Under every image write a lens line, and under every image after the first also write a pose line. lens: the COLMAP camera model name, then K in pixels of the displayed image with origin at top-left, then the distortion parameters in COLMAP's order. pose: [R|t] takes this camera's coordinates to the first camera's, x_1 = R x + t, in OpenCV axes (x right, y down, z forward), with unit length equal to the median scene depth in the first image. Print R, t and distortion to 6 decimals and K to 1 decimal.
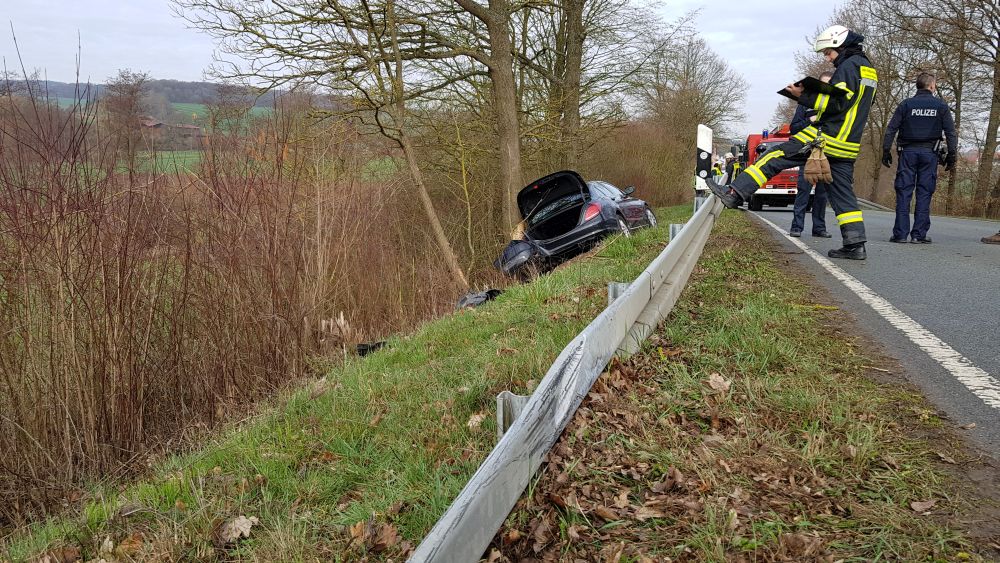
lens RADIAL K [[783.3, 0, 500.0], [0, 783.3, 281.5], [0, 0, 1]] dist [0.068378, -0.005469]
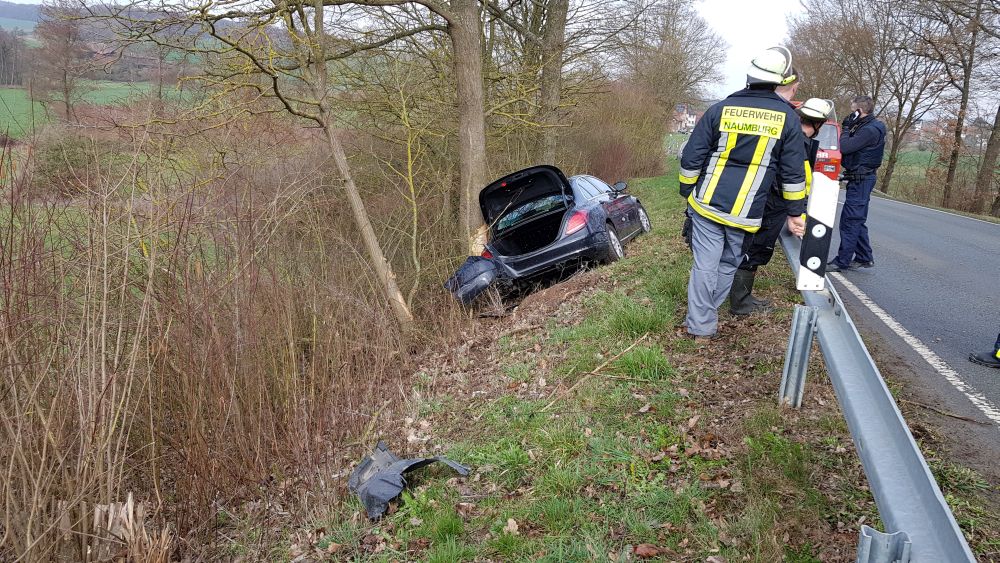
lens RADIAL K [[783.3, 0, 500.0], [0, 783.3, 281.5], [0, 0, 1]] dist [0.068378, -0.005469]
pose [[0.998061, 0.038152, 0.049190, 0.007748], [-0.041261, 0.997107, 0.063834, -0.073070], [-0.046612, -0.065740, 0.996747, 0.226880]]
